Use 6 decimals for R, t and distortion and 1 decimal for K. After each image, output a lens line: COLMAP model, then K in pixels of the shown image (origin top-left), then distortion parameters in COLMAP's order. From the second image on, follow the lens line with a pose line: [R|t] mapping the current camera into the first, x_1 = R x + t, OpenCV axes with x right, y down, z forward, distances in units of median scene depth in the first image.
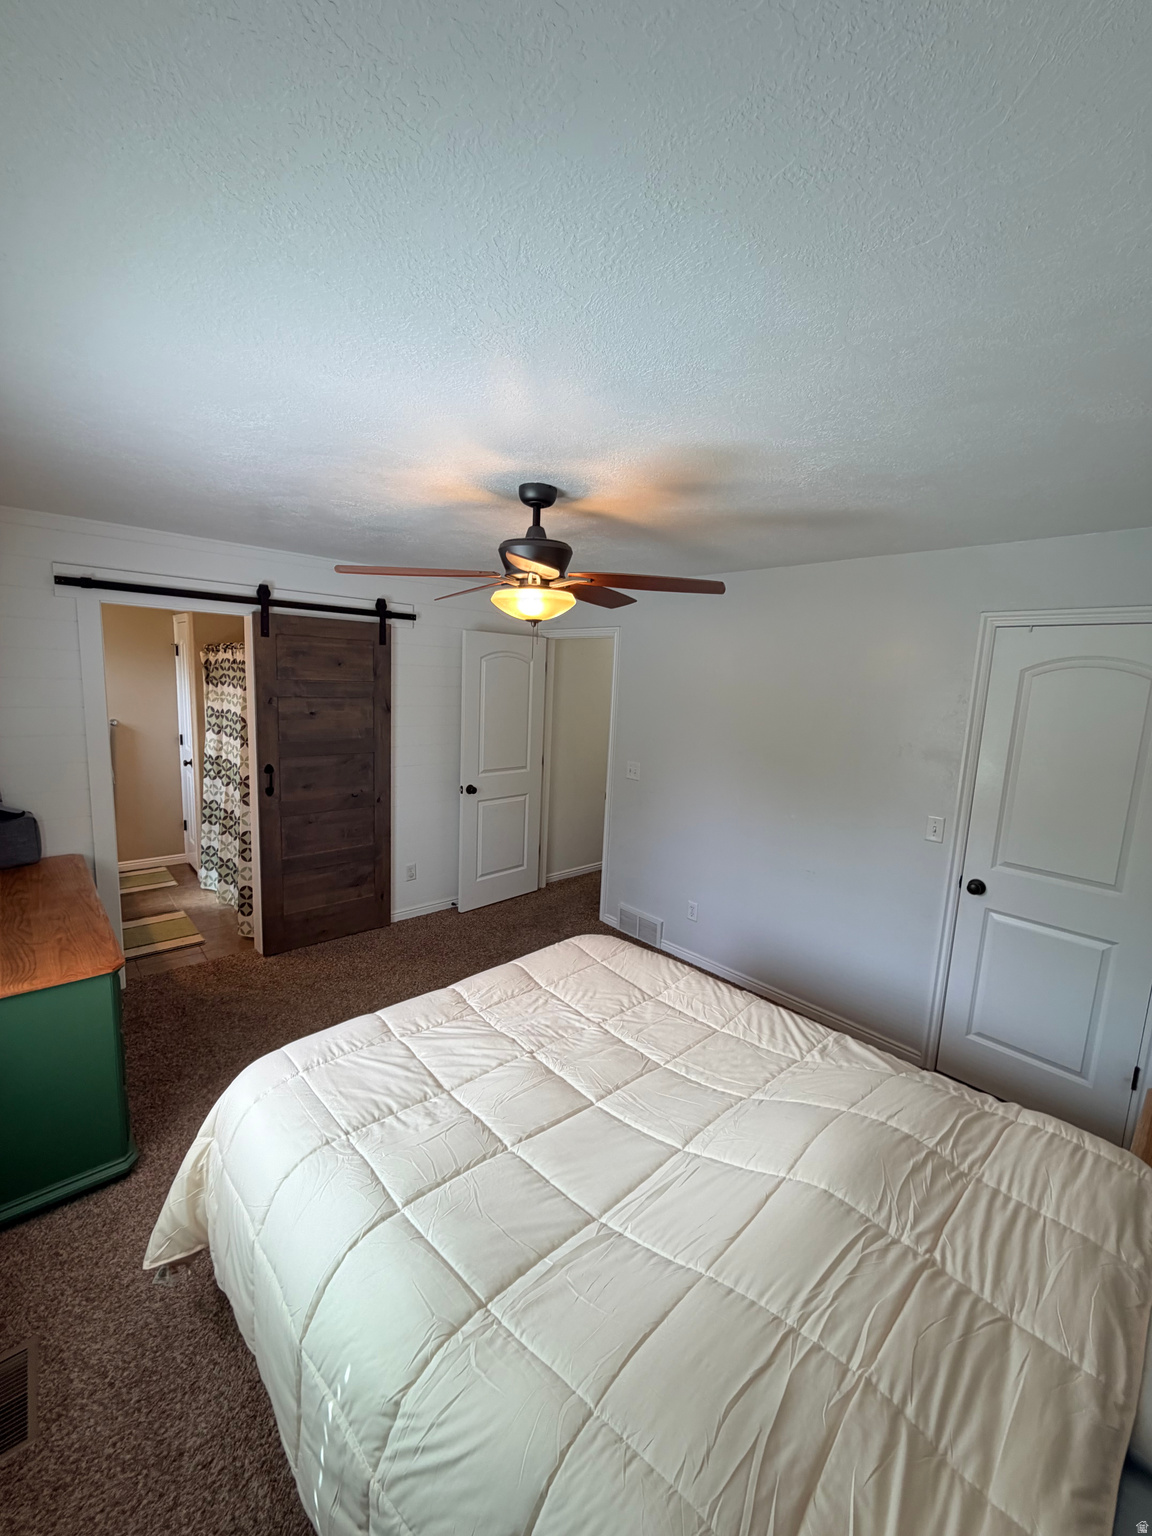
lens RADIAL K [[613.0, 0, 582.4], [0, 613.0, 768.1], [0, 0, 1]] dist [-0.003367, 0.000248]
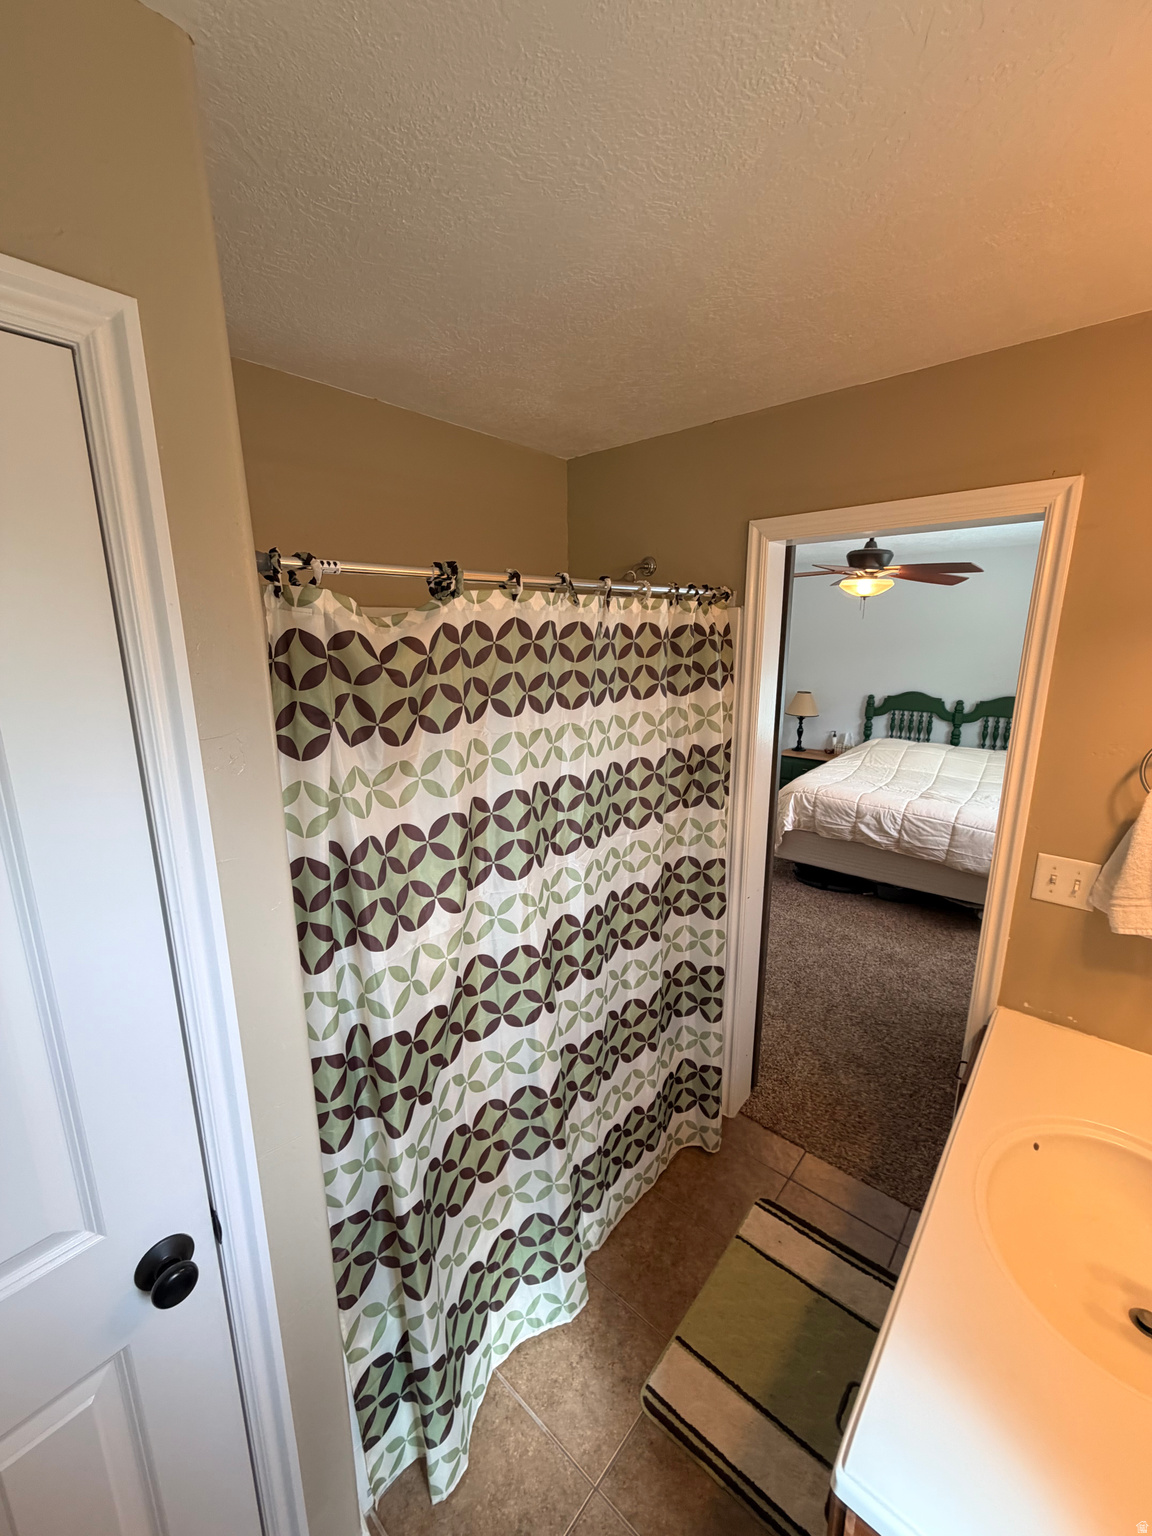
lens RADIAL K [[613.0, 0, 573.0], [0, 613.0, 766.5], [0, 0, 1]] dist [-0.003367, 0.000248]
pose [[-0.110296, -0.257771, 0.959890, -0.837889], [0.144878, 0.951297, 0.272110, -0.178407], [-0.983283, 0.169080, -0.067579, 0.952037]]
